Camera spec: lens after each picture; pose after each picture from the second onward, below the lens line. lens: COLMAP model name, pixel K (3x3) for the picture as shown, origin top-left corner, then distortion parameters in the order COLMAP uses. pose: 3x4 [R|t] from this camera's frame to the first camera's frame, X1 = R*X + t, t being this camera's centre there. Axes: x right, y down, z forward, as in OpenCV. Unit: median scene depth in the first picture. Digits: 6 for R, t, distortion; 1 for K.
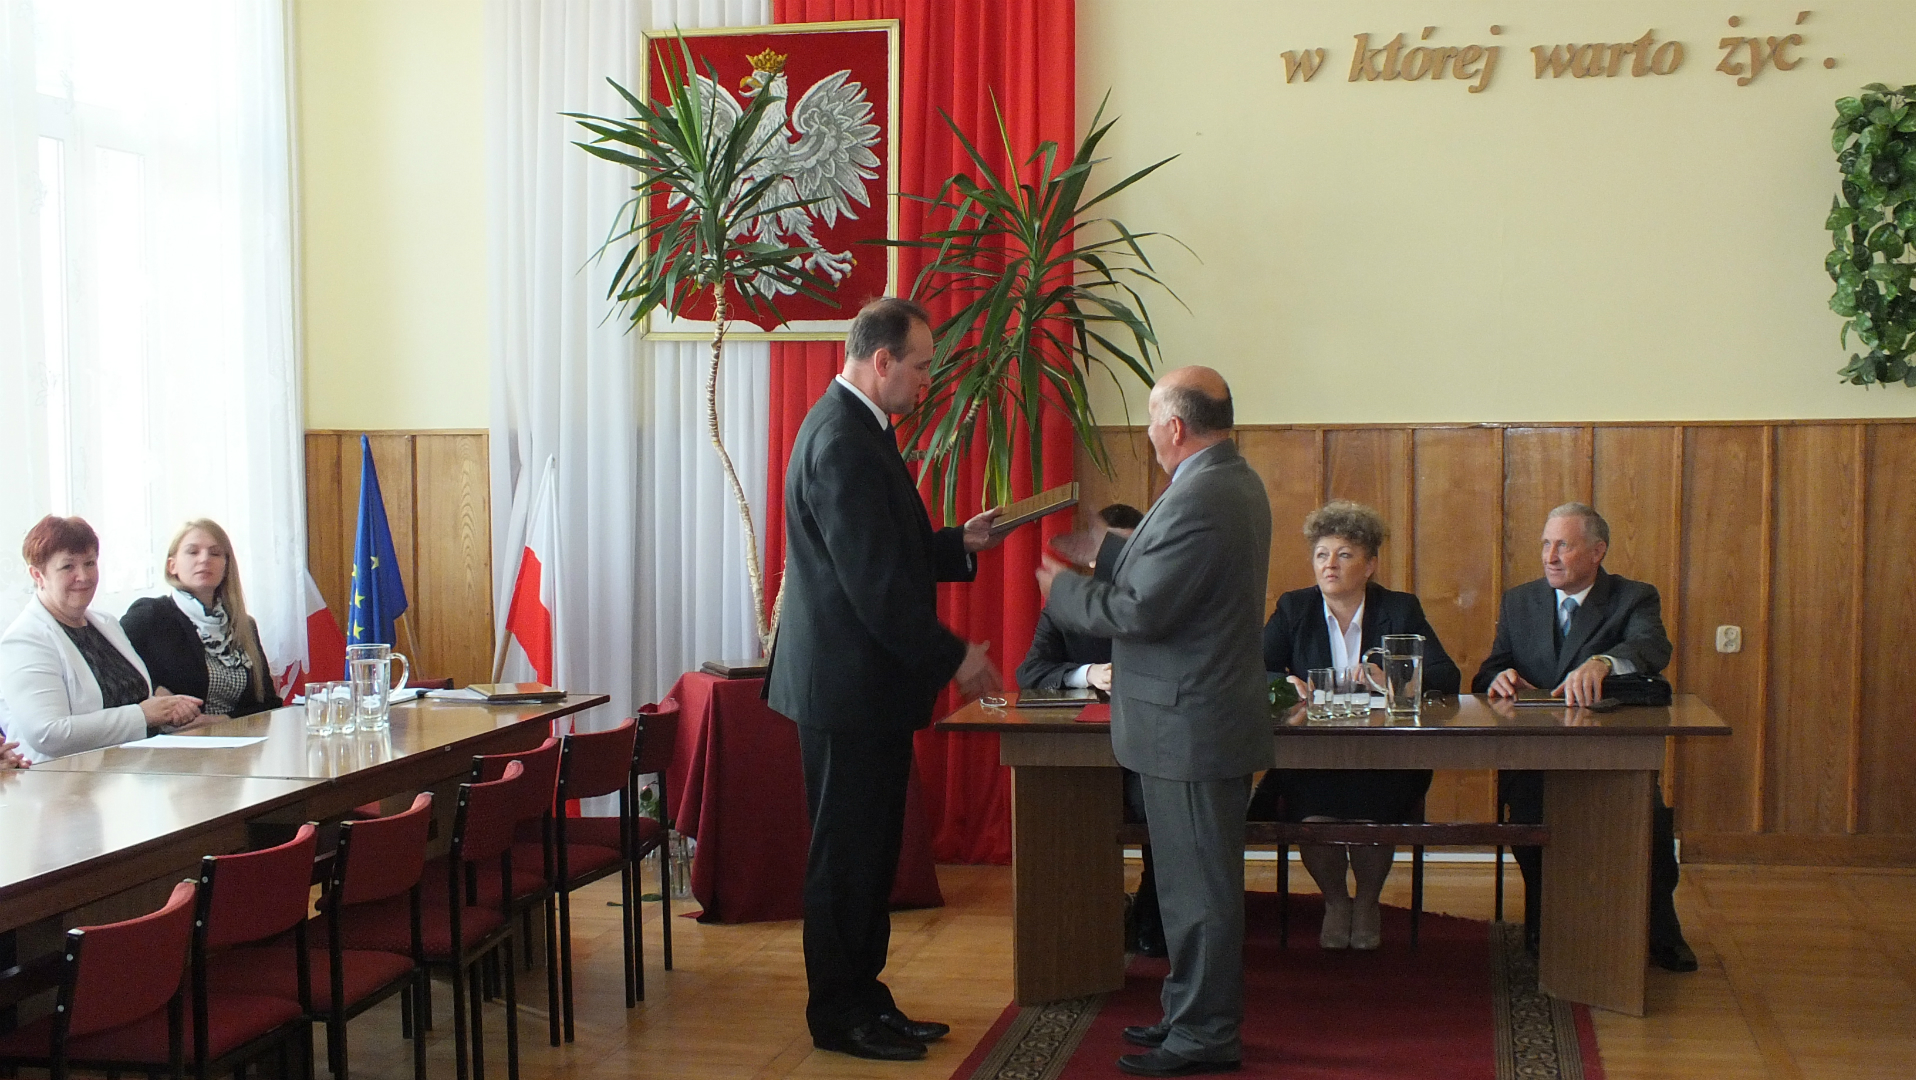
lens RADIAL K [[2841.2, 0, 1033.4], [0, 2841.2, 609.6], [0, 0, 1]] dist [-0.066246, 0.000000]
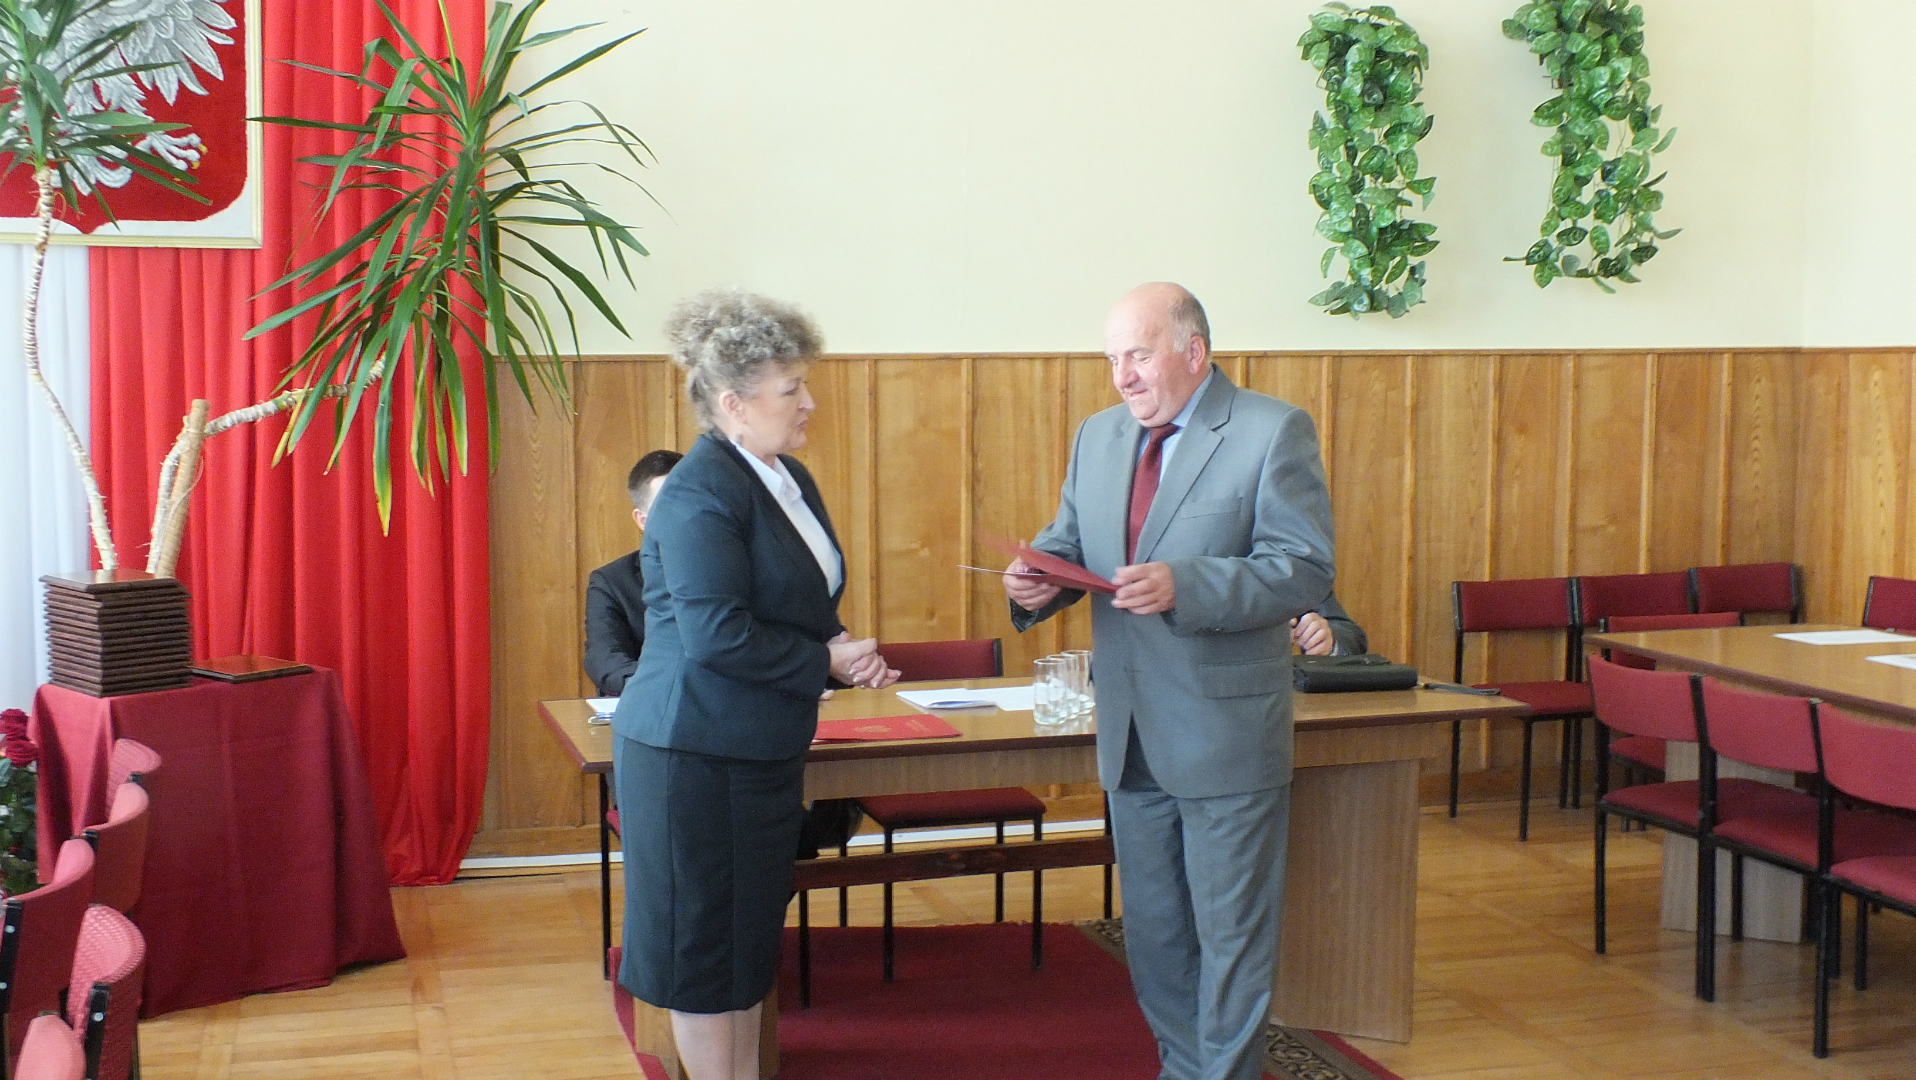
lens RADIAL K [[2311.8, 0, 991.6], [0, 2311.8, 593.8], [0, 0, 1]] dist [-0.012963, 0.000000]
pose [[0.904586, -0.040107, 0.424400, -0.147325], [0.025021, 0.998843, 0.041062, -0.019626], [-0.425556, -0.026525, 0.904543, 0.329445]]
